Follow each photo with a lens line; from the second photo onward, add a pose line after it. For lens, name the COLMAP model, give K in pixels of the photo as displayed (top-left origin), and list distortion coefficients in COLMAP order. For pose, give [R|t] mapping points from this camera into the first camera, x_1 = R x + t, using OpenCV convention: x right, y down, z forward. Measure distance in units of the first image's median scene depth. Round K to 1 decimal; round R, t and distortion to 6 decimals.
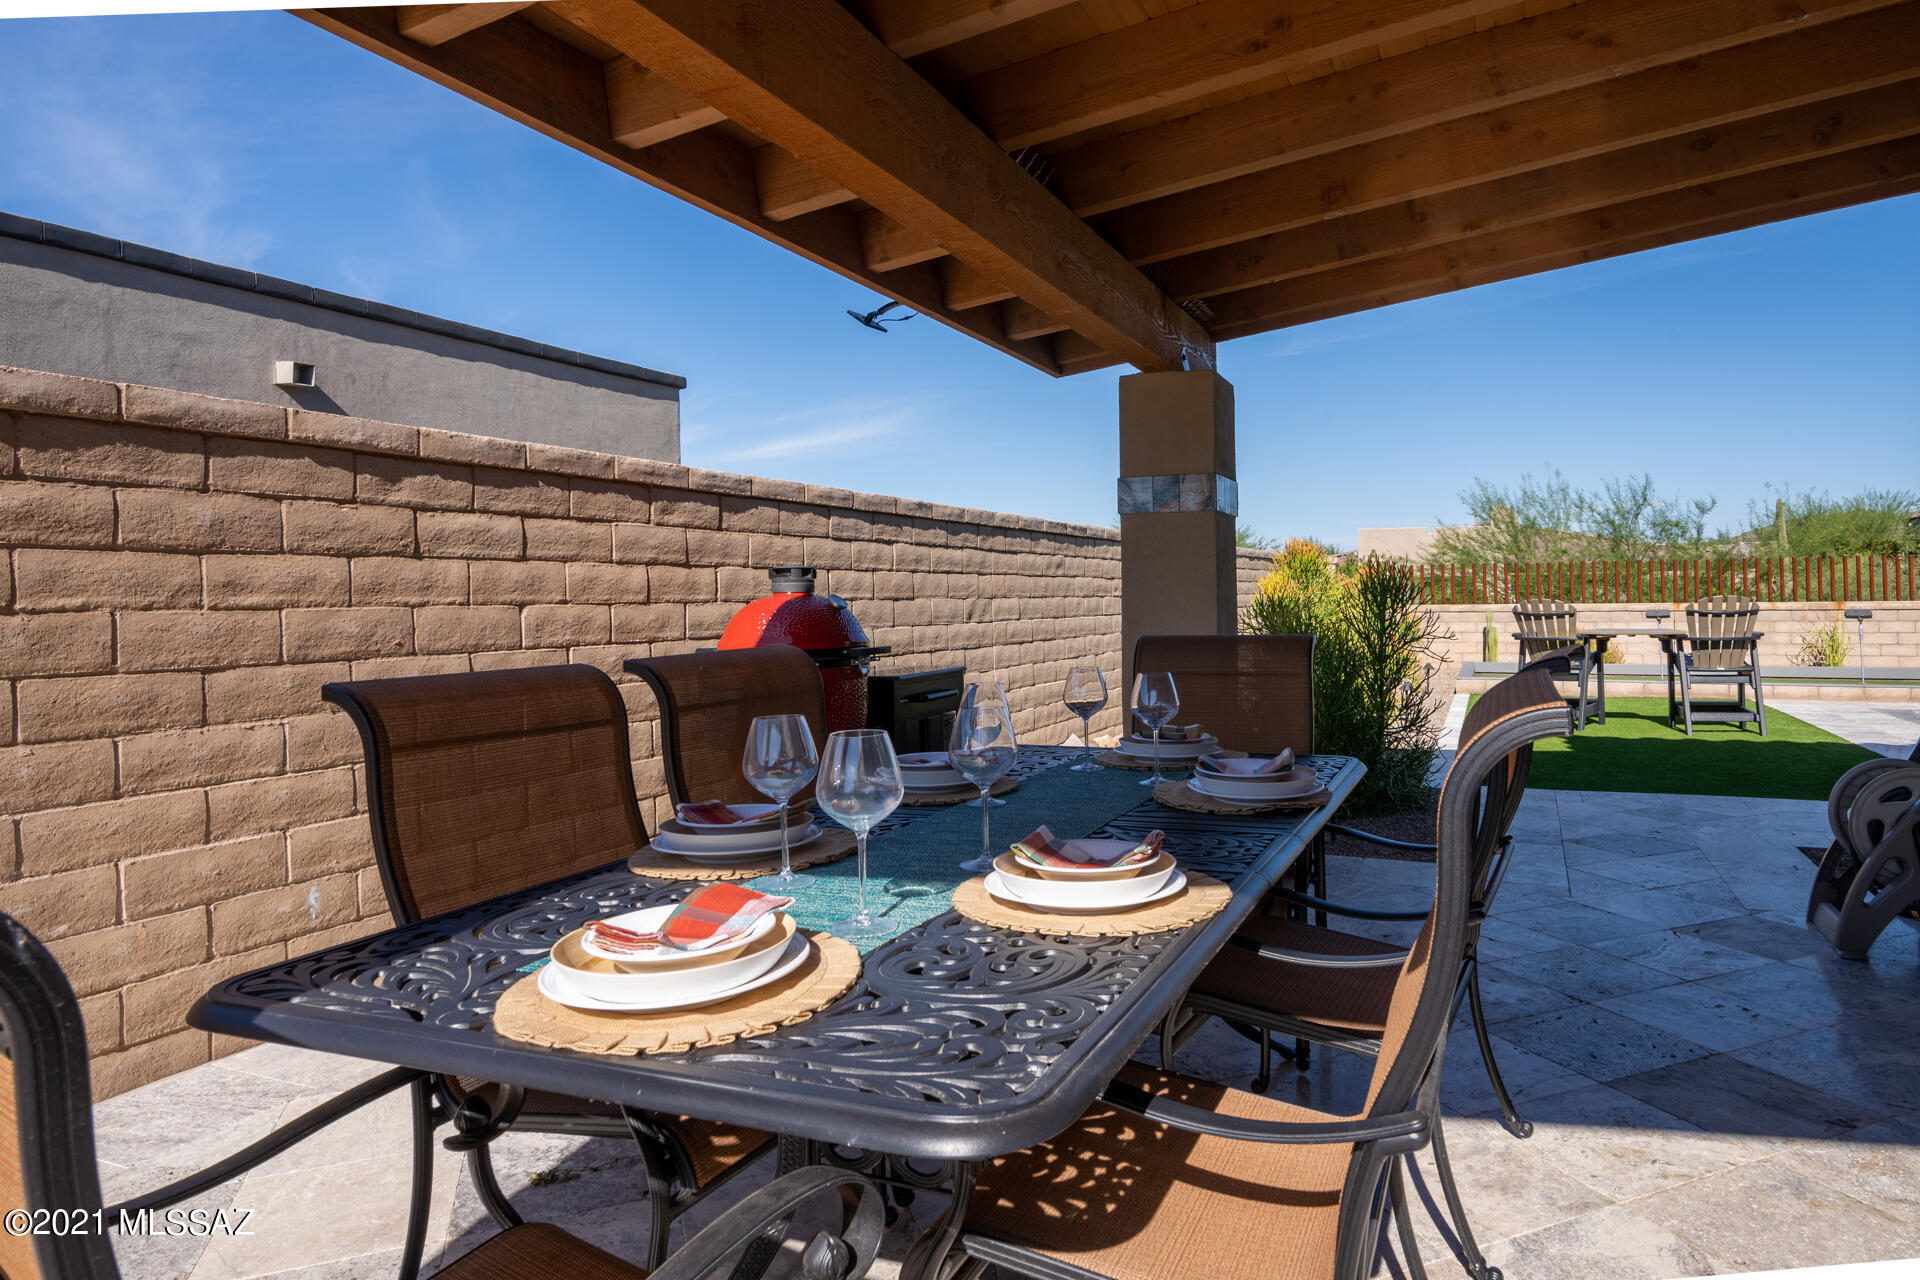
lens RADIAL K [[1121.1, 0, 1037.4], [0, 1121.1, 588.3], [0, 0, 1]] dist [-0.014267, 0.000650]
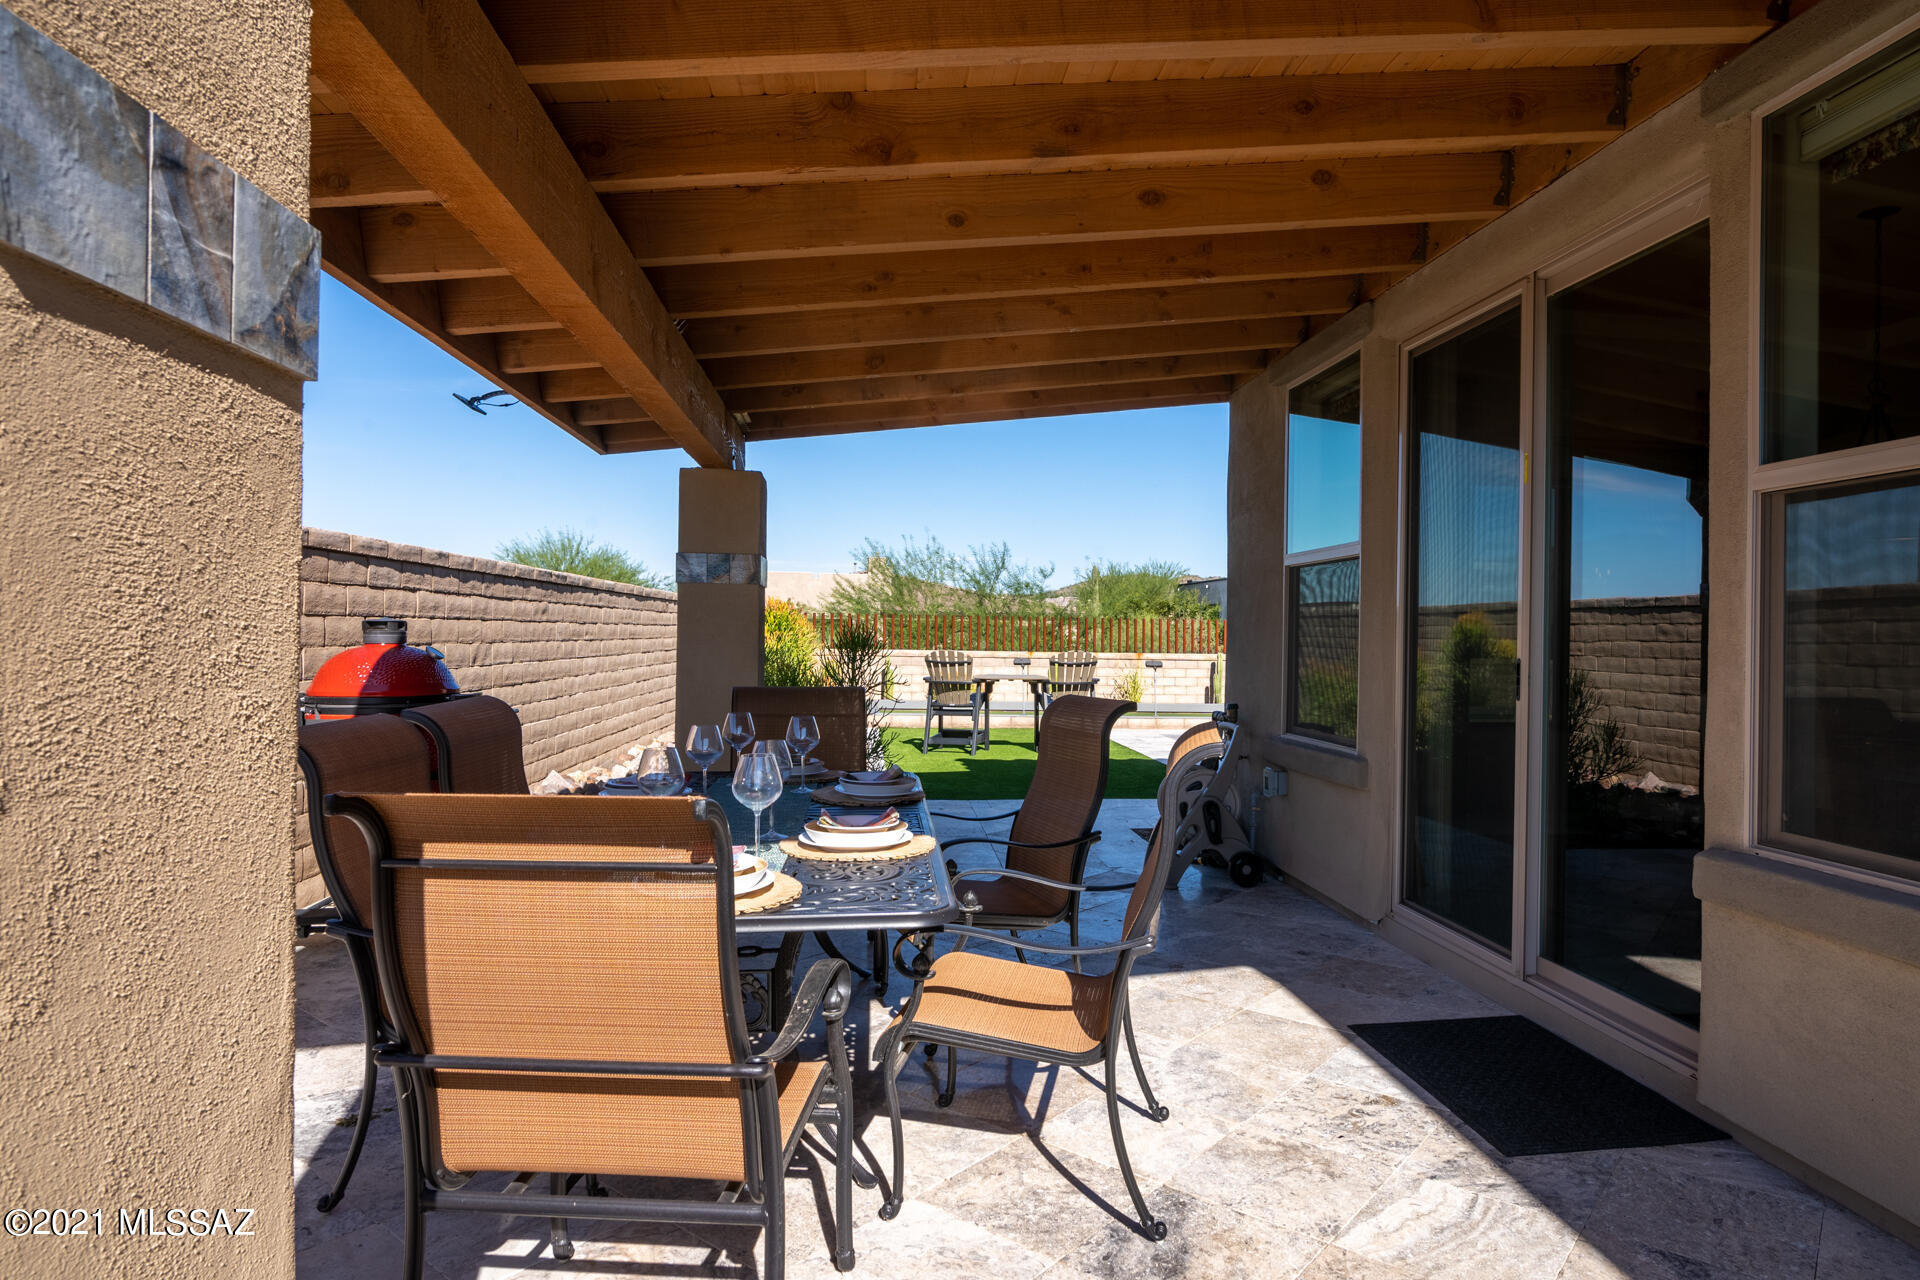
lens RADIAL K [[1115.8, 0, 960.0], [0, 1115.8, 640.0], [0, 0, 1]] dist [-0.005928, -0.000330]
pose [[0.888418, 0.021369, 0.458537, -0.149187], [-0.027737, 0.999590, 0.007157, -0.015471], [-0.458196, -0.019077, 0.888646, -0.150707]]
